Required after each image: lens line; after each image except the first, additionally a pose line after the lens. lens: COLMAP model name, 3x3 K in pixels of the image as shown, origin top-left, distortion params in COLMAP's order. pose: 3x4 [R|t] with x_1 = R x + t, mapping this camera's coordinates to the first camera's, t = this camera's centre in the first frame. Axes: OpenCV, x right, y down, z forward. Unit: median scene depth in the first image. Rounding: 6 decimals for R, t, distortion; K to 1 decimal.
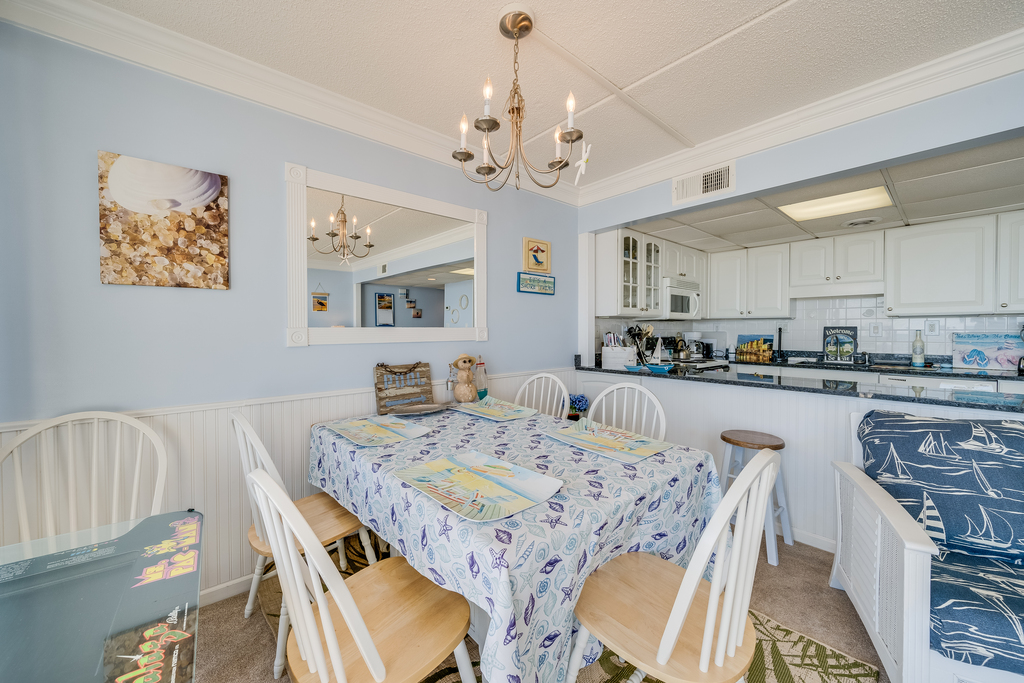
lens RADIAL K [[390.7, 0, 515.0], [0, 390.7, 334.7], [0, 0, 1]] dist [0.000081, 0.000098]
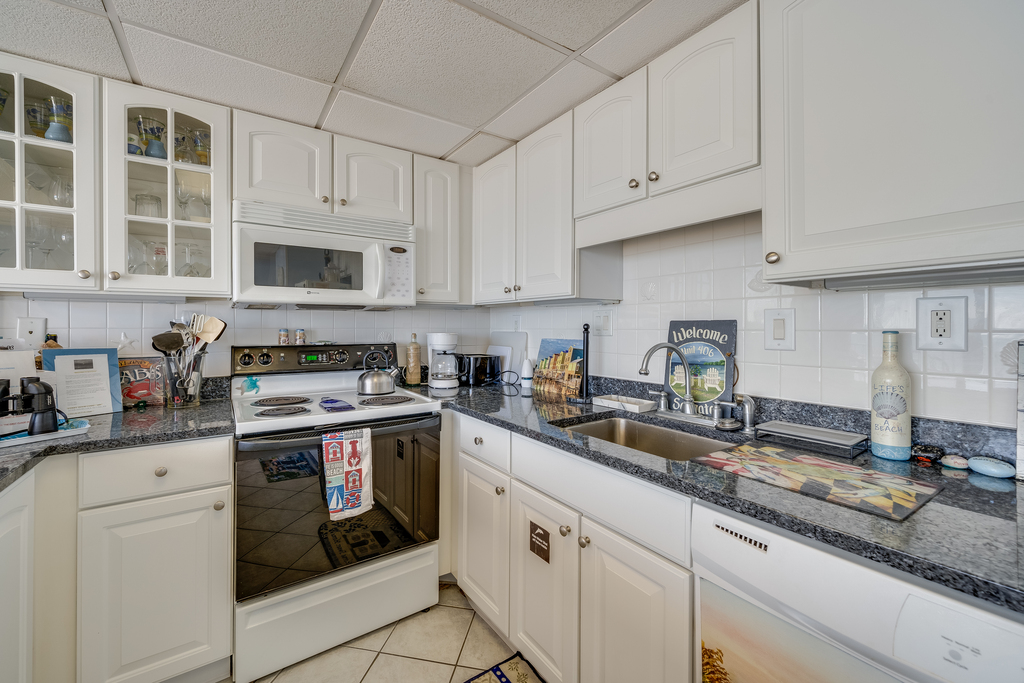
lens RADIAL K [[415.3, 0, 509.0], [0, 415.3, 332.2], [0, 0, 1]] dist [-0.002336, -0.000283]
pose [[0.990784, 0.001832, -0.135437, 1.403595], [-0.002027, 0.999997, -0.001302, -0.017686], [0.135434, 0.001564, 0.990785, 1.164485]]
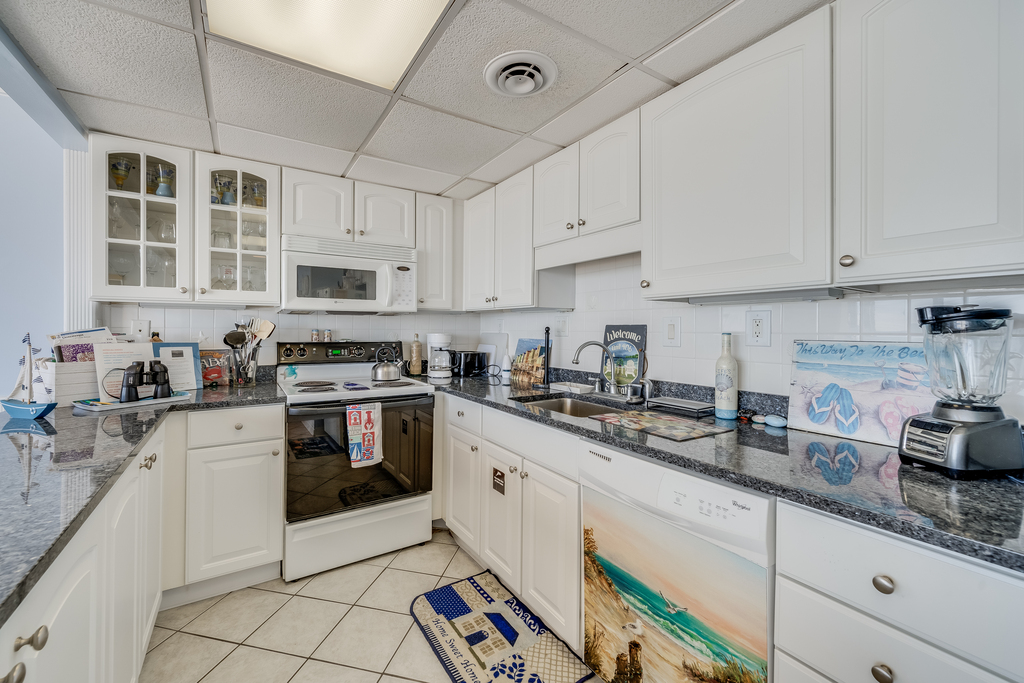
lens RADIAL K [[415.3, 0, 505.7], [0, 415.3, 334.3], [0, 0, 1]] dist [-0.002336, -0.000283]
pose [[0.985509, 0.008402, -0.169415, 1.537211], [-0.008818, 0.999960, -0.001699, -0.013386], [0.169394, 0.003168, 0.985543, 0.901025]]
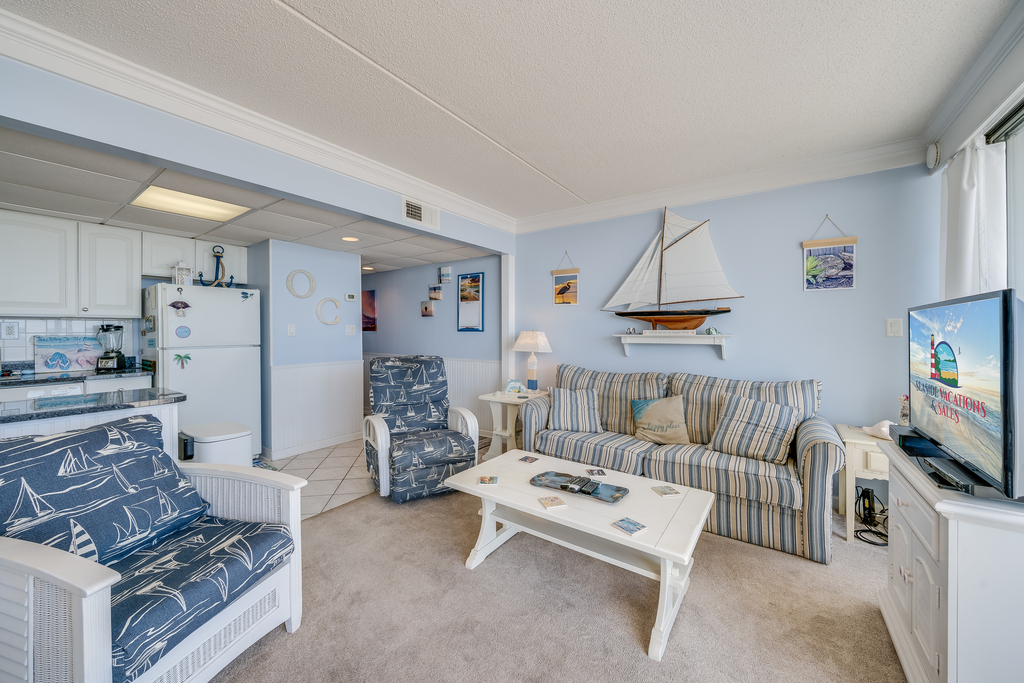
lens RADIAL K [[391.8, 0, 487.8], [0, 391.8, 329.9], [0, 0, 1]] dist [-0.003621, -0.000446]
pose [[-0.186675, 0.000421, 0.982422, 0.016491], [0.017787, 0.999837, 0.002951, -0.005068], [-0.982261, 0.018026, -0.186652, 0.193425]]
